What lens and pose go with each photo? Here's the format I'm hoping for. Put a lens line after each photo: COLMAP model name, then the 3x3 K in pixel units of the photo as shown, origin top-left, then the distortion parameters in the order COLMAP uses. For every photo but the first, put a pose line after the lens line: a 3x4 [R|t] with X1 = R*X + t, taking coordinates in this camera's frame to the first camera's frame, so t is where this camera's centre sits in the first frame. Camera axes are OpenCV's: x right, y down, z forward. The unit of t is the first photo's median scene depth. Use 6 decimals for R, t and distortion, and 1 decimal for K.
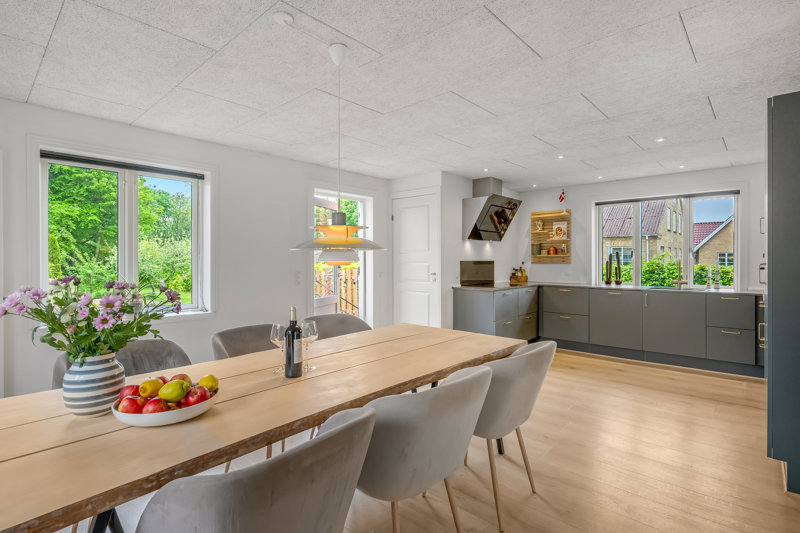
lens RADIAL K [[401.4, 0, 400.0], [0, 401.4, 266.5], [0, 0, 1]] dist [-0.000674, -0.000120]
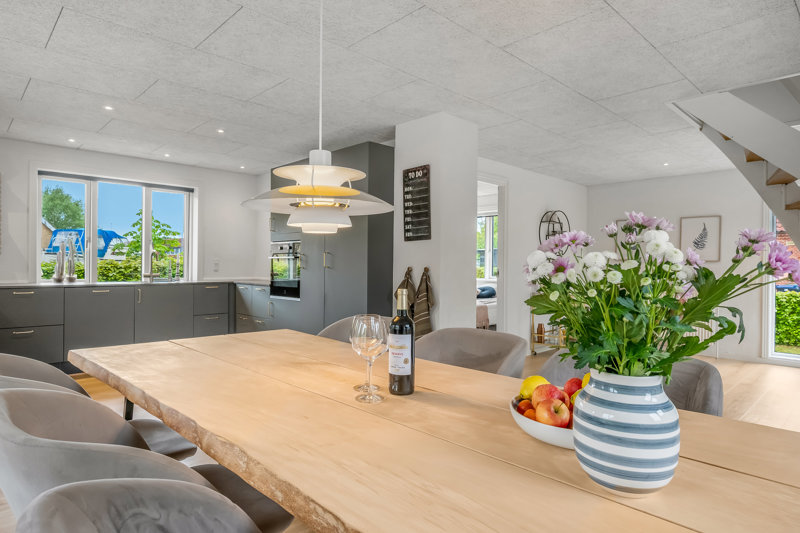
lens RADIAL K [[471.6, 0, 400.0], [0, 471.6, 266.5], [0, 0, 1]] dist [0.000453, 0.000226]
pose [[0.061618, -0.000963, 0.998099, -0.317539], [0.006433, 0.999979, 0.000568, 0.018299], [-0.998079, 0.006385, 0.061622, 0.291283]]
